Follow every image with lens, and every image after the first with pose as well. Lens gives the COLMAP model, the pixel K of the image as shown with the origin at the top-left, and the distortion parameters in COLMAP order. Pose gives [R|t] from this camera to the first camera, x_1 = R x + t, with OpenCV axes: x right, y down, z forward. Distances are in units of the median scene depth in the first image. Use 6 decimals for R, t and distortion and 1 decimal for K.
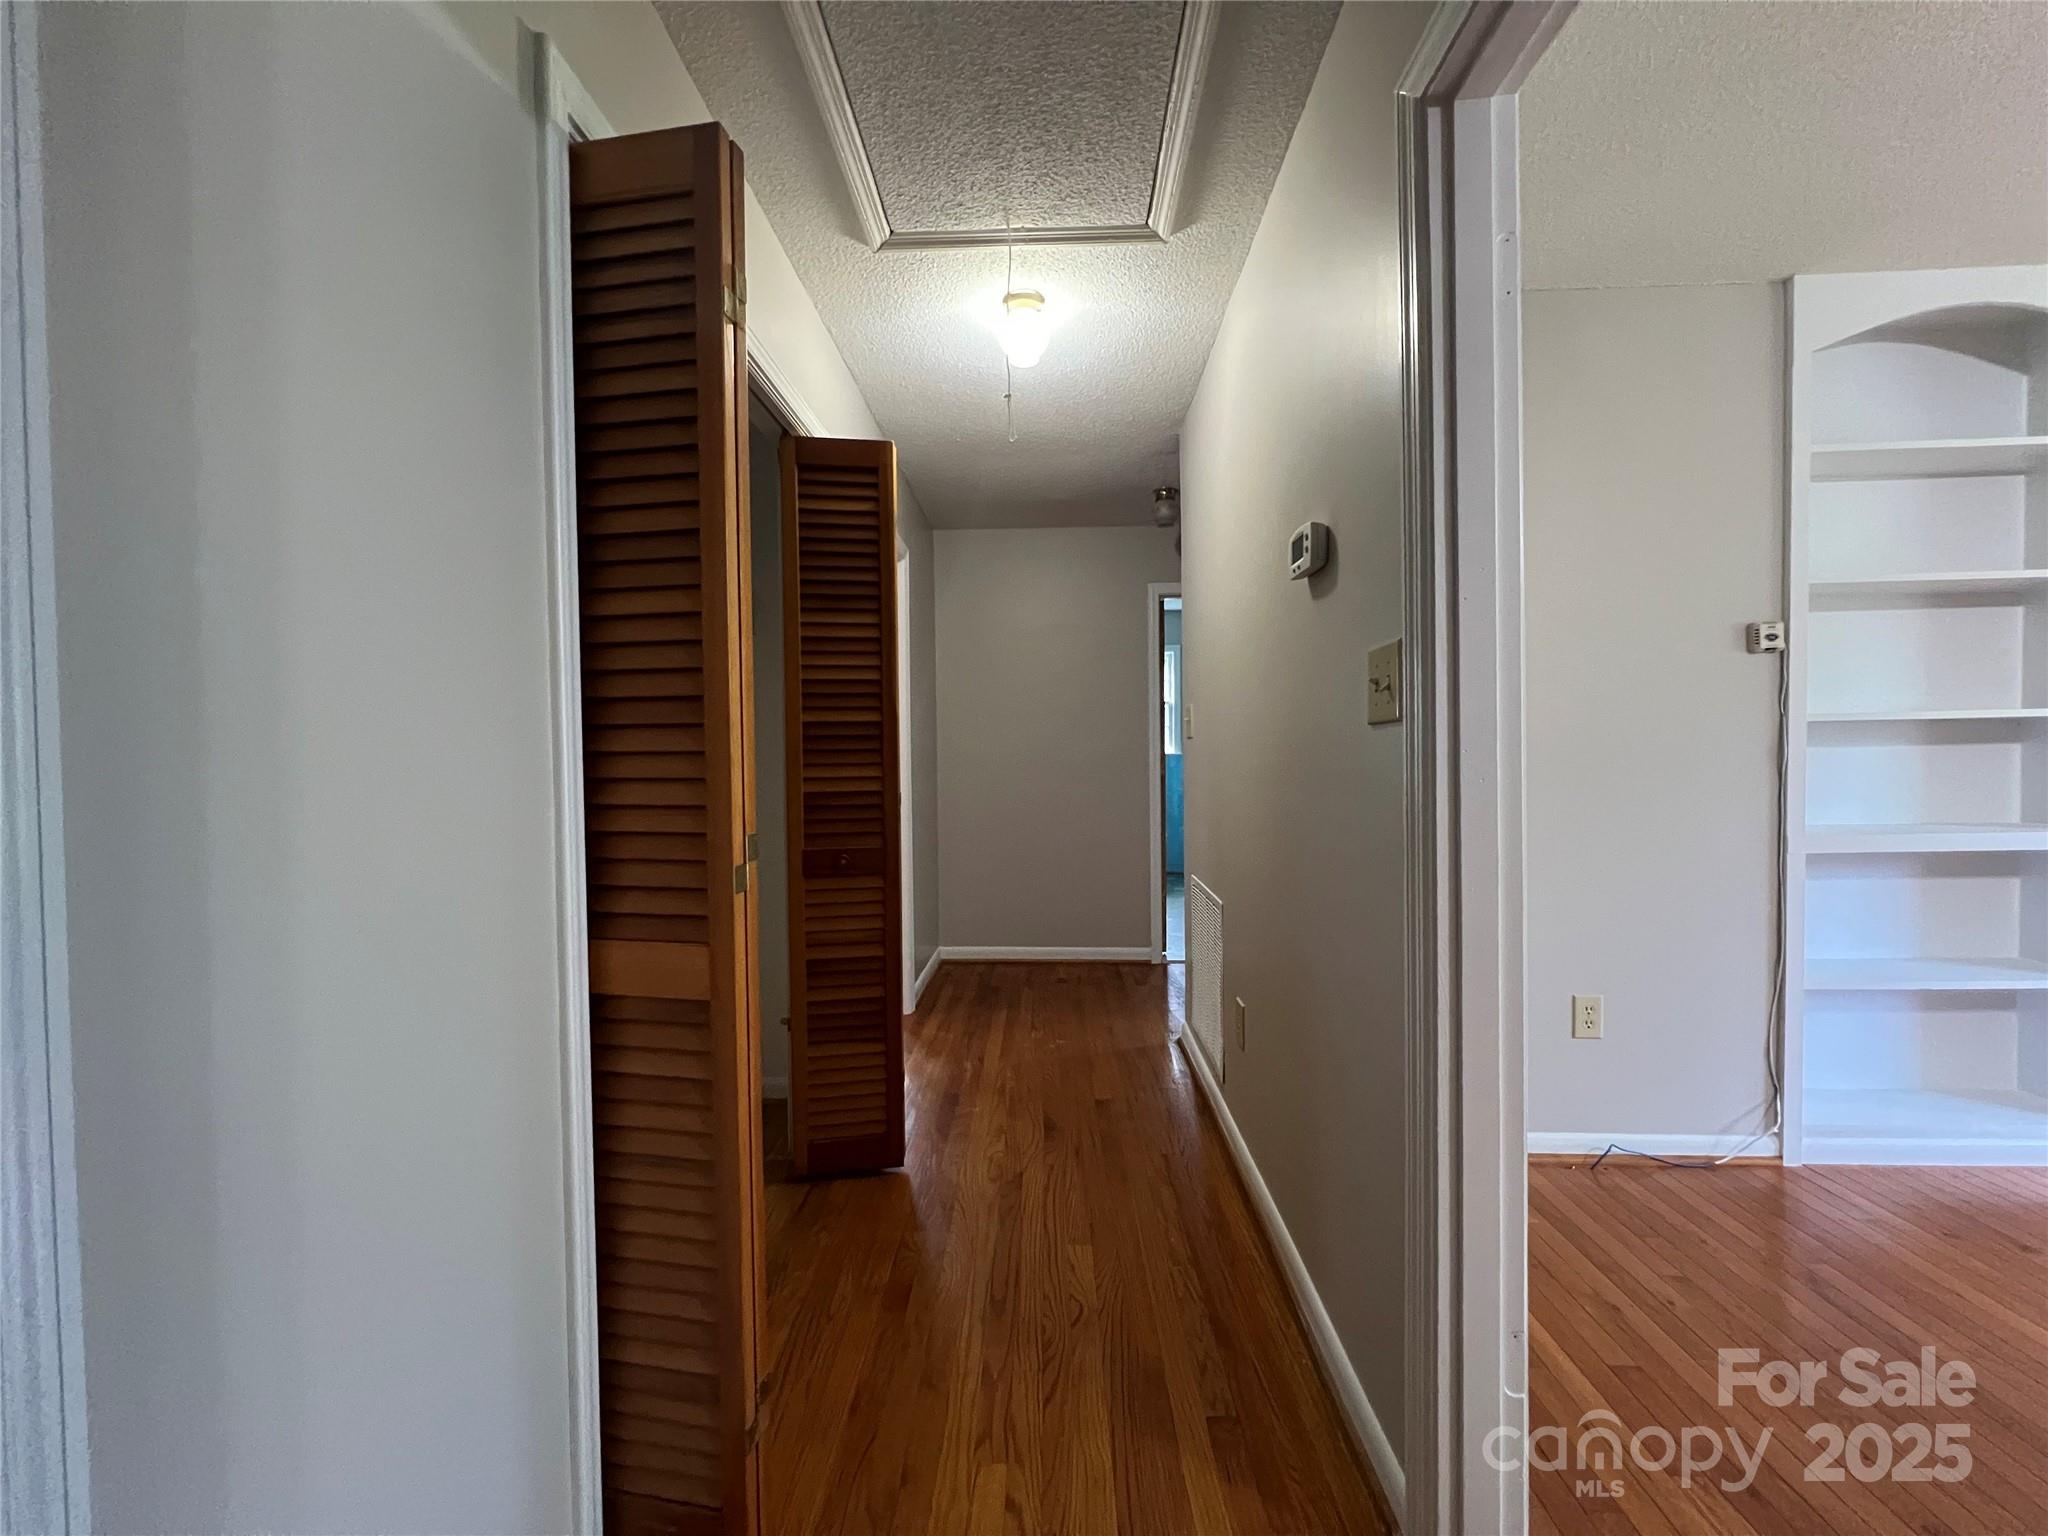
lens RADIAL K [[818.0, 0, 1019.8], [0, 818.0, 763.8], [0, 0, 1]] dist [-0.001029, -0.000033]
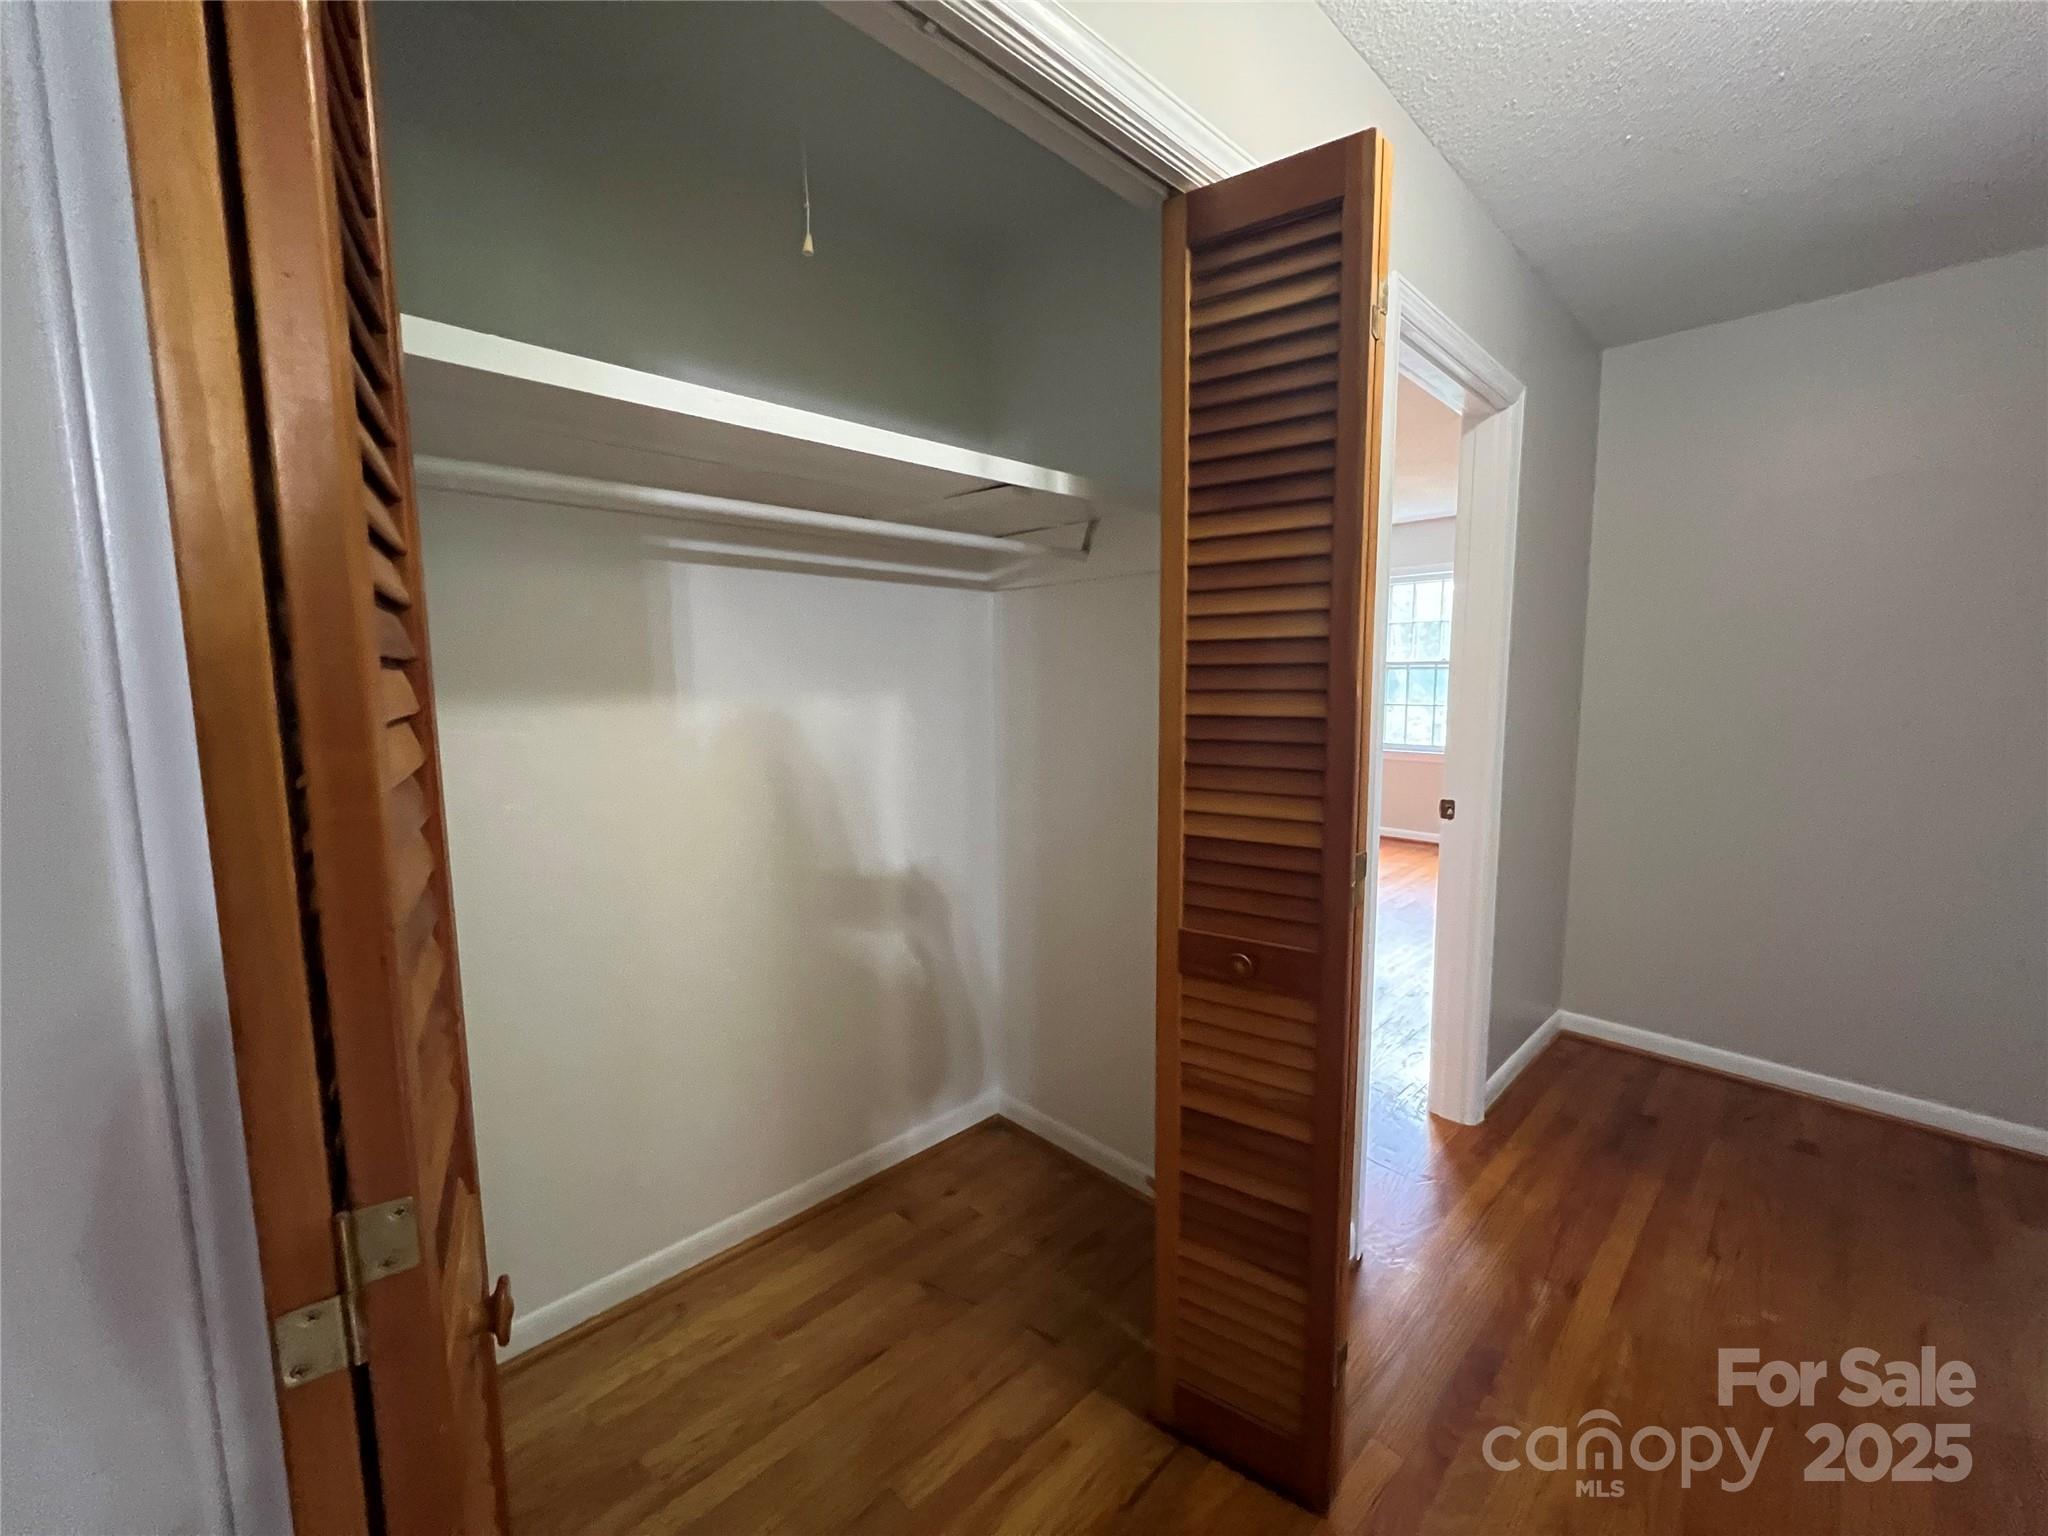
lens RADIAL K [[818.0, 0, 1019.8], [0, 818.0, 763.8], [0, 0, 1]] dist [-0.001029, -0.000033]
pose [[0.722692, 0.080043, -0.686520, 0.048804], [-0.013236, 0.994692, 0.102040, -0.072624], [0.691043, -0.064657, 0.719916, 0.489270]]
